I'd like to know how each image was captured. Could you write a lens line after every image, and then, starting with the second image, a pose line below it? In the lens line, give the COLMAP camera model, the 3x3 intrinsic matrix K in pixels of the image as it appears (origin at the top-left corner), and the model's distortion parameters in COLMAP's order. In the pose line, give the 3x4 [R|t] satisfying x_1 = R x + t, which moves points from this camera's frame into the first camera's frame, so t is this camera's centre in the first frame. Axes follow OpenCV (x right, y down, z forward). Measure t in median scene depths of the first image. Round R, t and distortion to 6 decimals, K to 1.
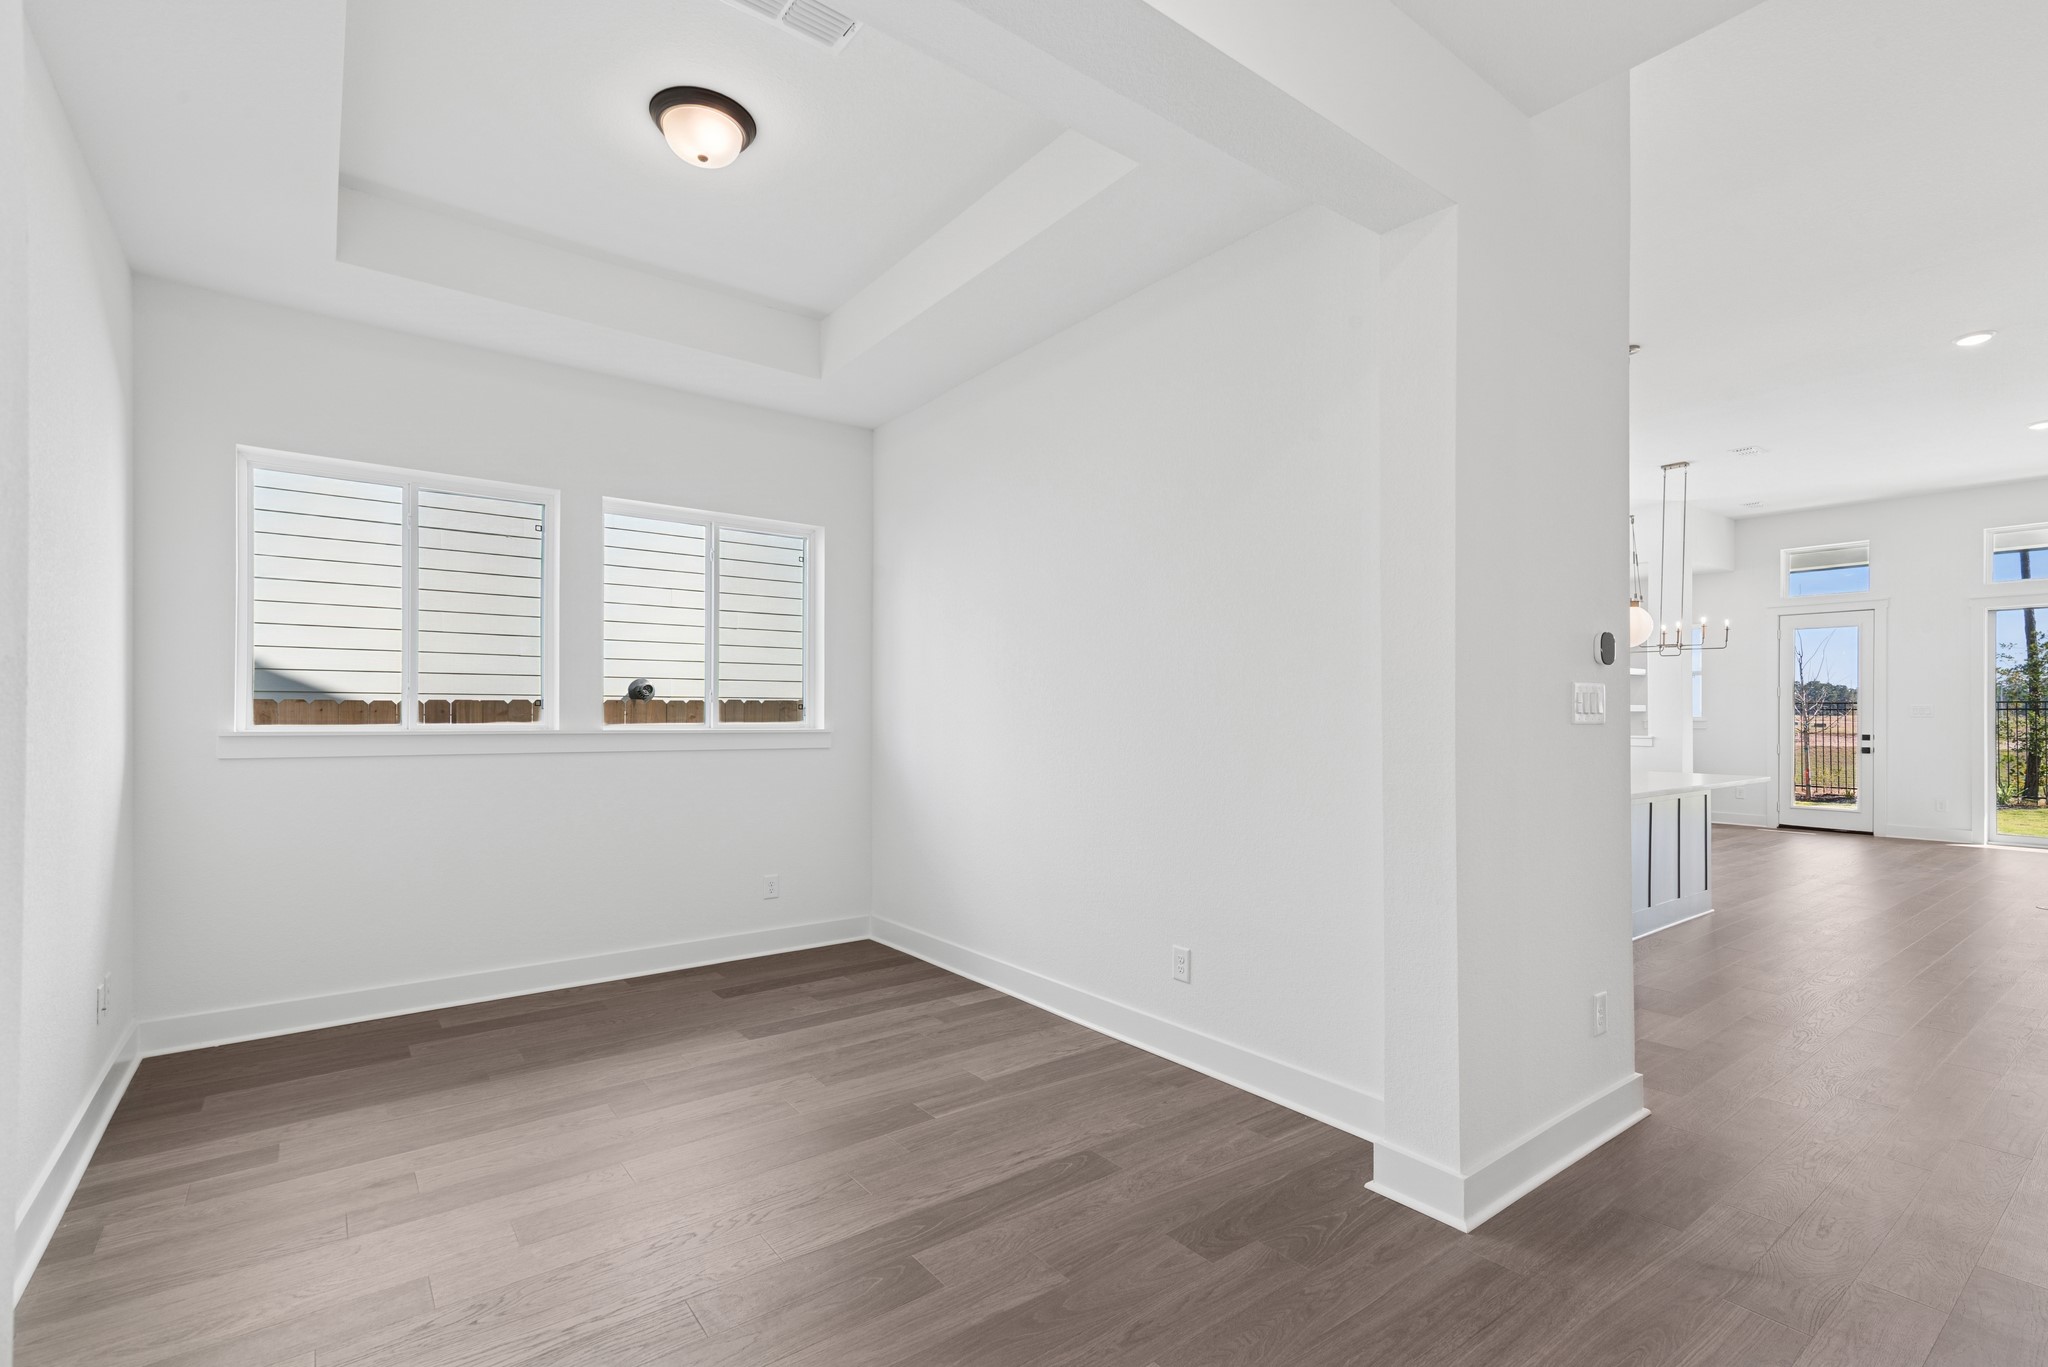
lens RADIAL K [[934.0, 0, 1015.7], [0, 934.0, 702.2], [0, 0, 1]] dist [0.001453, 0.000068]
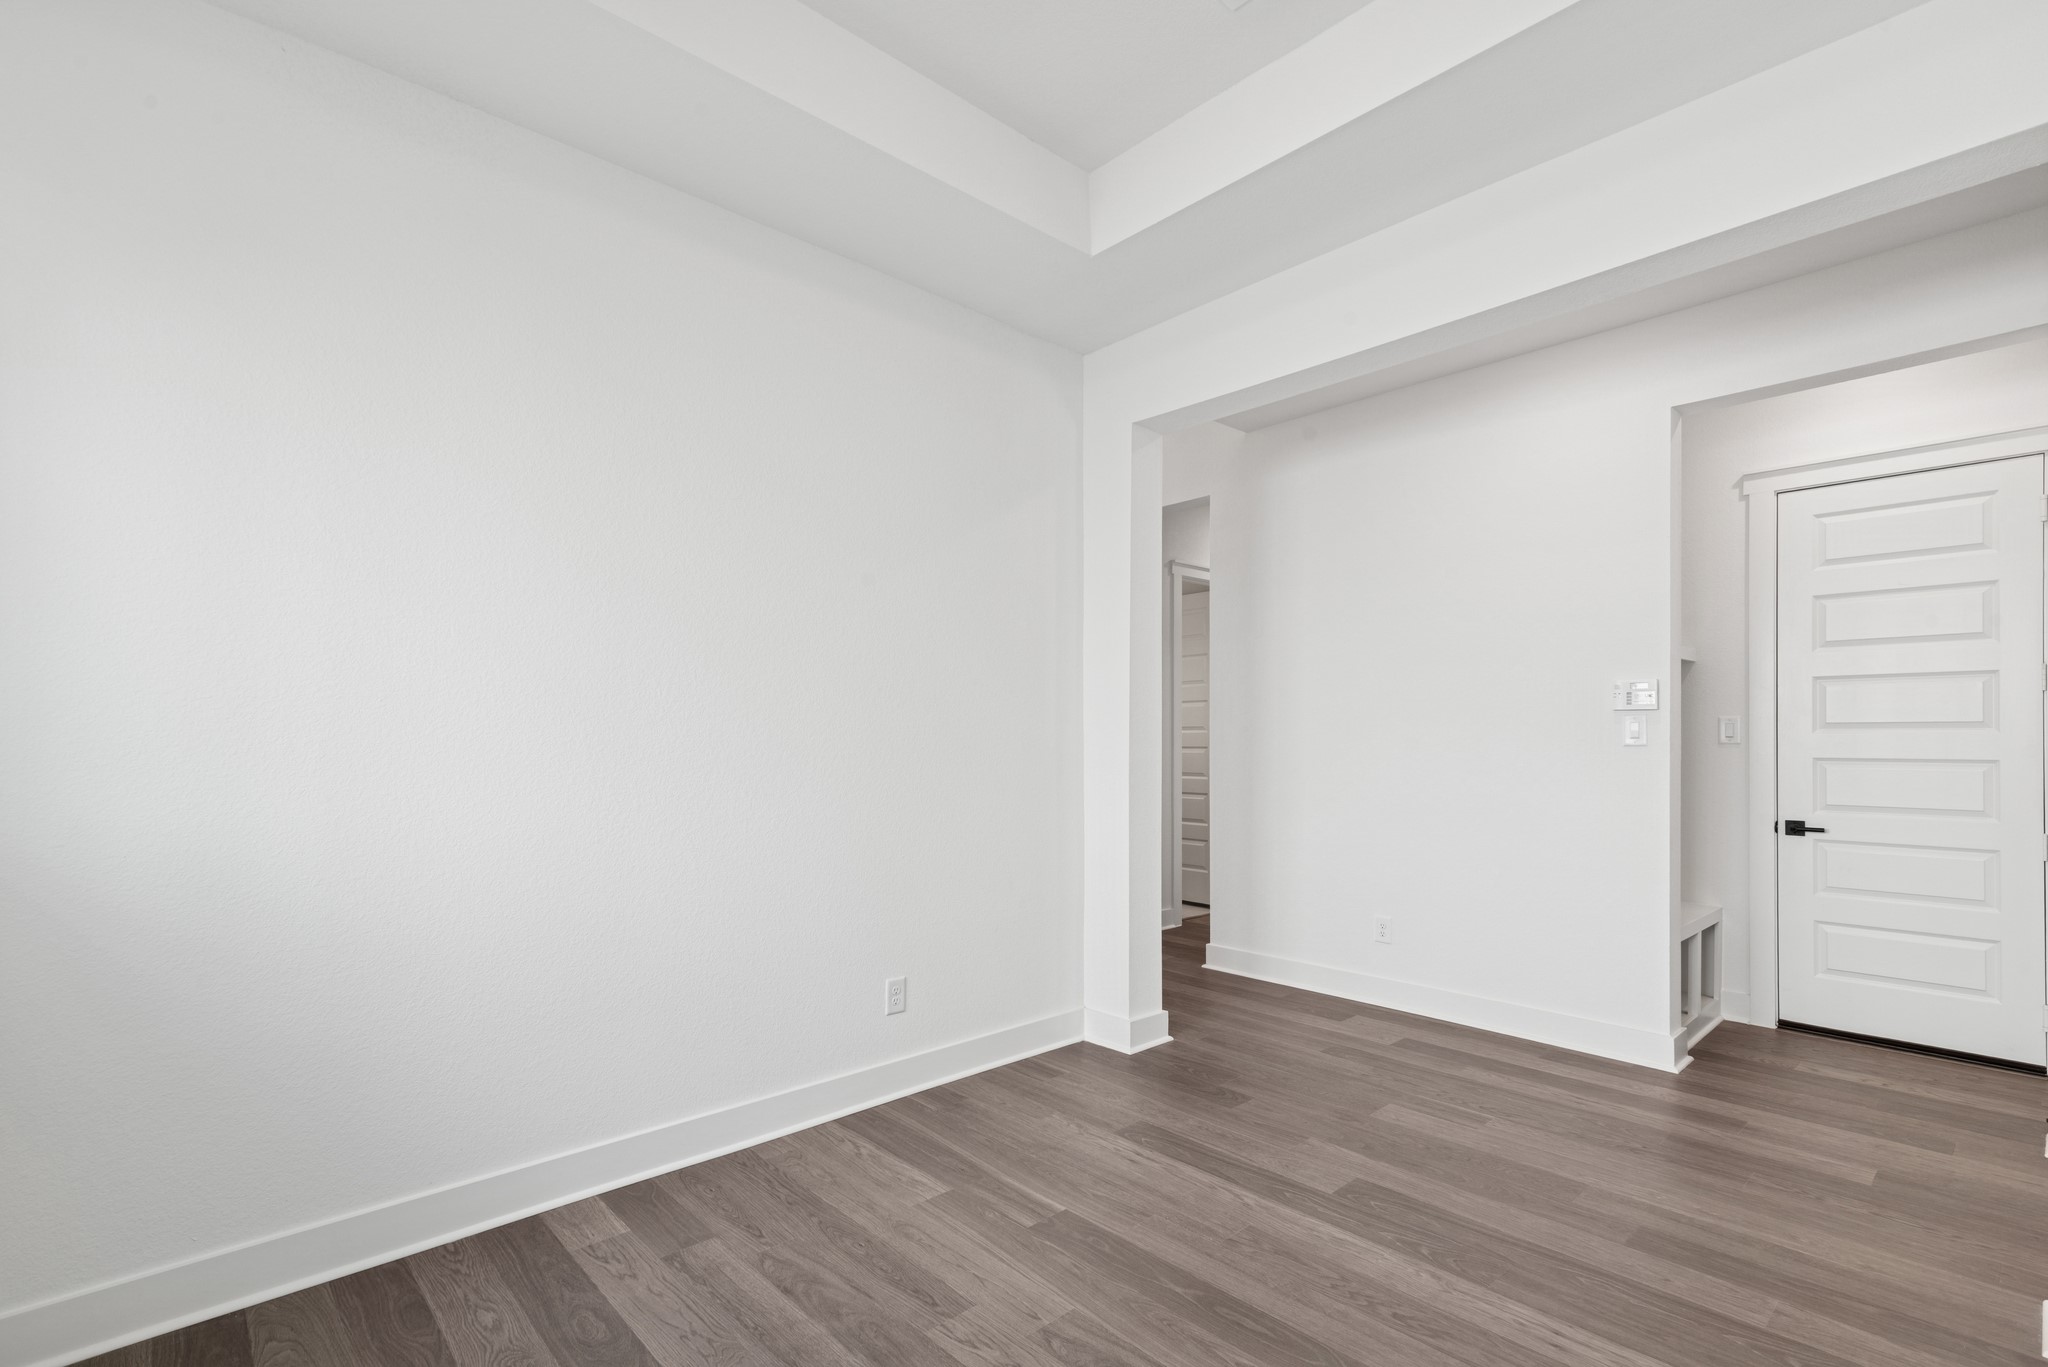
lens RADIAL K [[934.0, 0, 1015.7], [0, 934.0, 702.2], [0, 0, 1]] dist [0.001453, 0.000068]
pose [[-0.075940, 0.028496, 0.996705, -0.837593], [-0.006937, 0.999552, -0.029106, -0.002439], [-0.997088, -0.009125, -0.075708, 0.967531]]
